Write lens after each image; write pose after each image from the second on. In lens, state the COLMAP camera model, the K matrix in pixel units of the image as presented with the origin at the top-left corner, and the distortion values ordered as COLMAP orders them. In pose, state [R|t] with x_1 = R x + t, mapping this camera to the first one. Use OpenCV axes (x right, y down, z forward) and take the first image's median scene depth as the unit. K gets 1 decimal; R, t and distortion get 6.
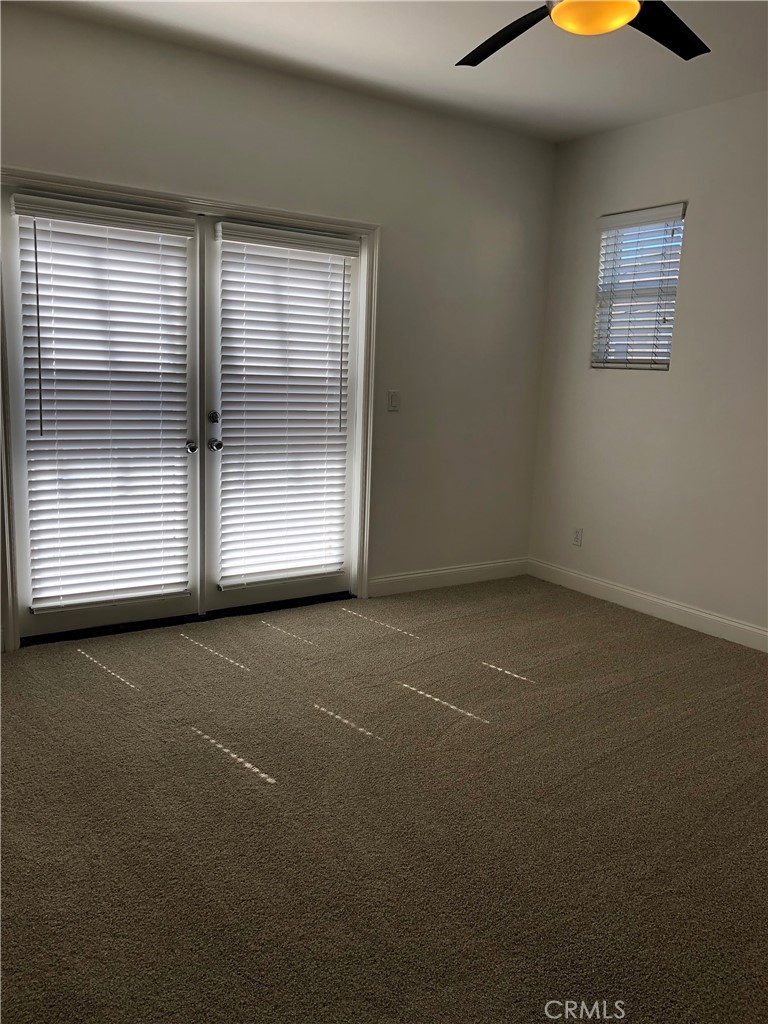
lens RADIAL K [[841.4, 0, 389.6], [0, 841.4, 510.4], [0, 0, 1]] dist [0.039763, -0.038865]
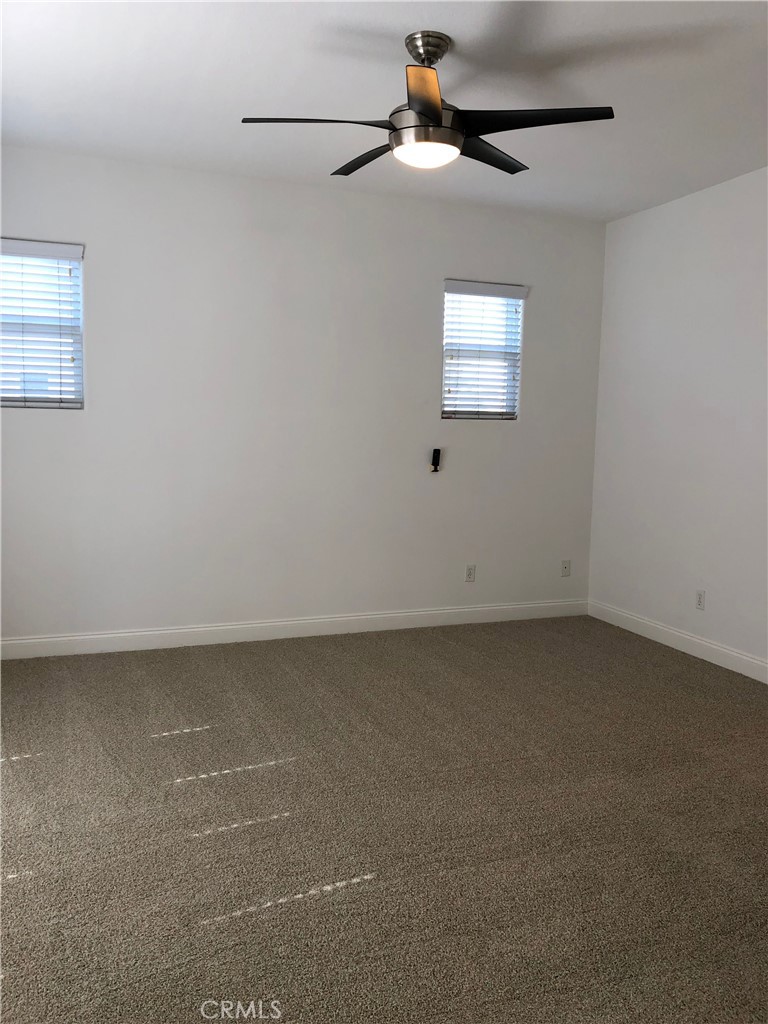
lens RADIAL K [[841.4, 0, 389.8], [0, 841.4, 514.7], [0, 0, 1]] dist [0.039763, -0.038865]
pose [[0.258685, -0.146364, 0.954809, -0.601465], [0.158428, 0.981497, 0.107533, -0.101450], [-0.952881, 0.123451, 0.277087, 0.428556]]
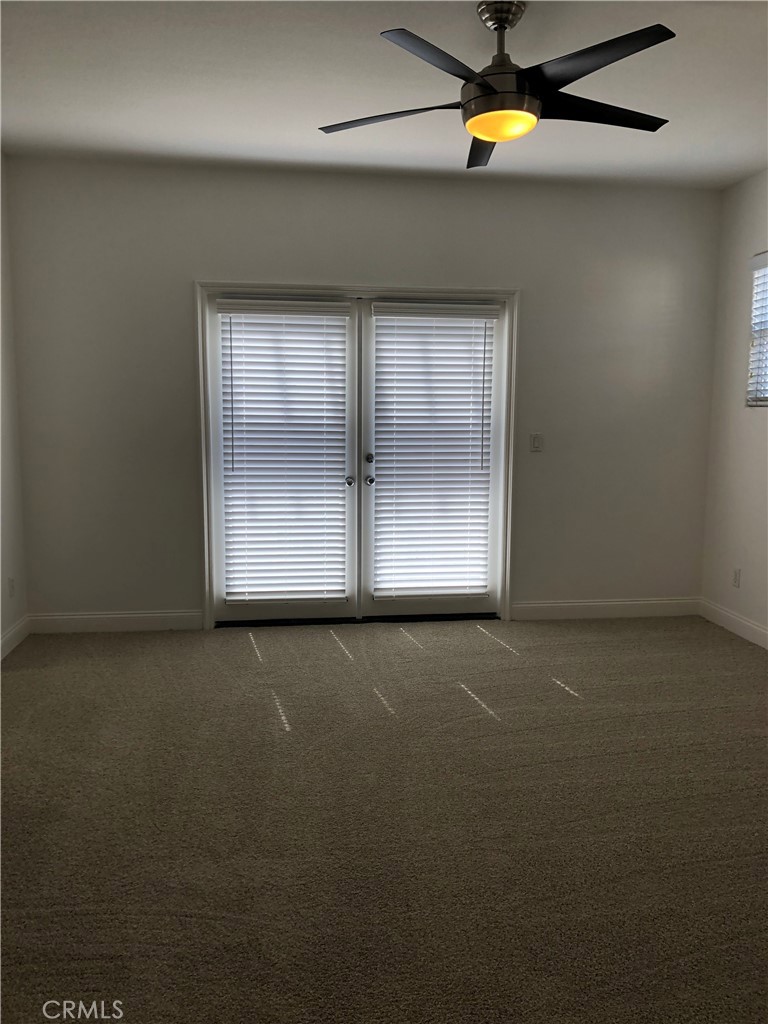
lens RADIAL K [[841.4, 0, 404.6], [0, 841.4, 511.9], [0, 0, 1]] dist [0.039763, -0.038865]
pose [[0.891400, 0.020466, -0.452755, 0.391446], [-0.047430, 0.997707, -0.048282, 0.024975], [0.450729, 0.064513, 0.890327, -0.067221]]
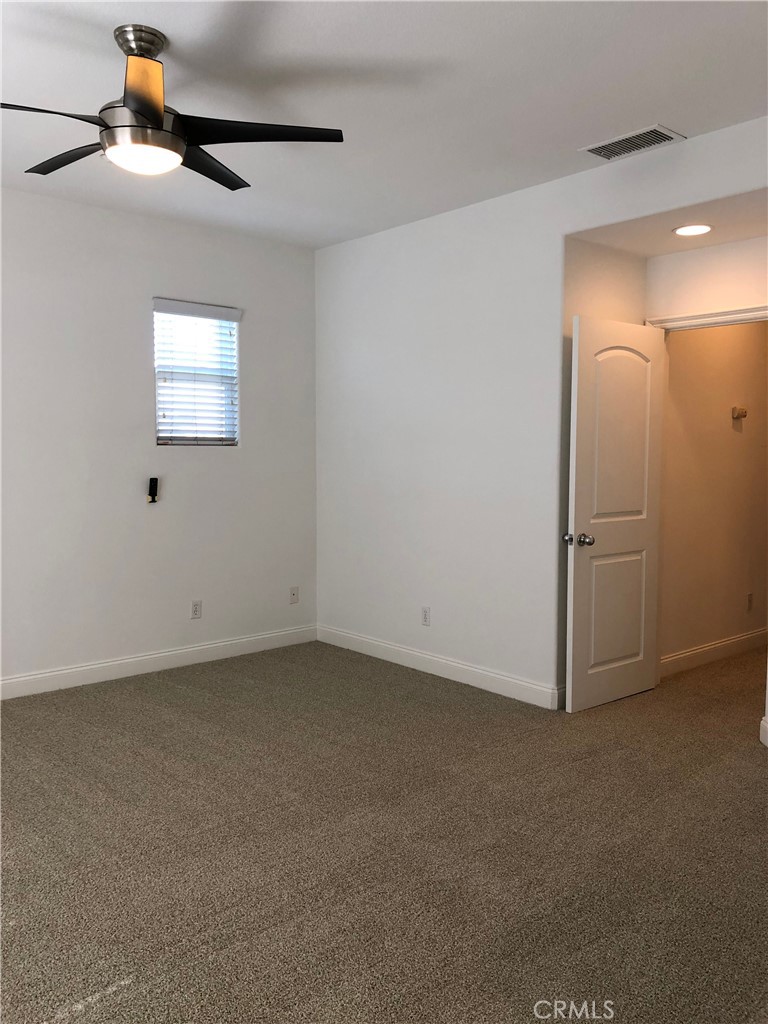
lens RADIAL K [[841.4, 0, 383.4], [0, 841.4, 515.0], [0, 0, 1]] dist [0.039763, -0.038865]
pose [[-0.091287, -0.124648, 0.987993, -0.576103], [0.165827, 0.976380, 0.138505, -0.107277], [-0.981921, 0.176480, -0.068461, 0.455900]]
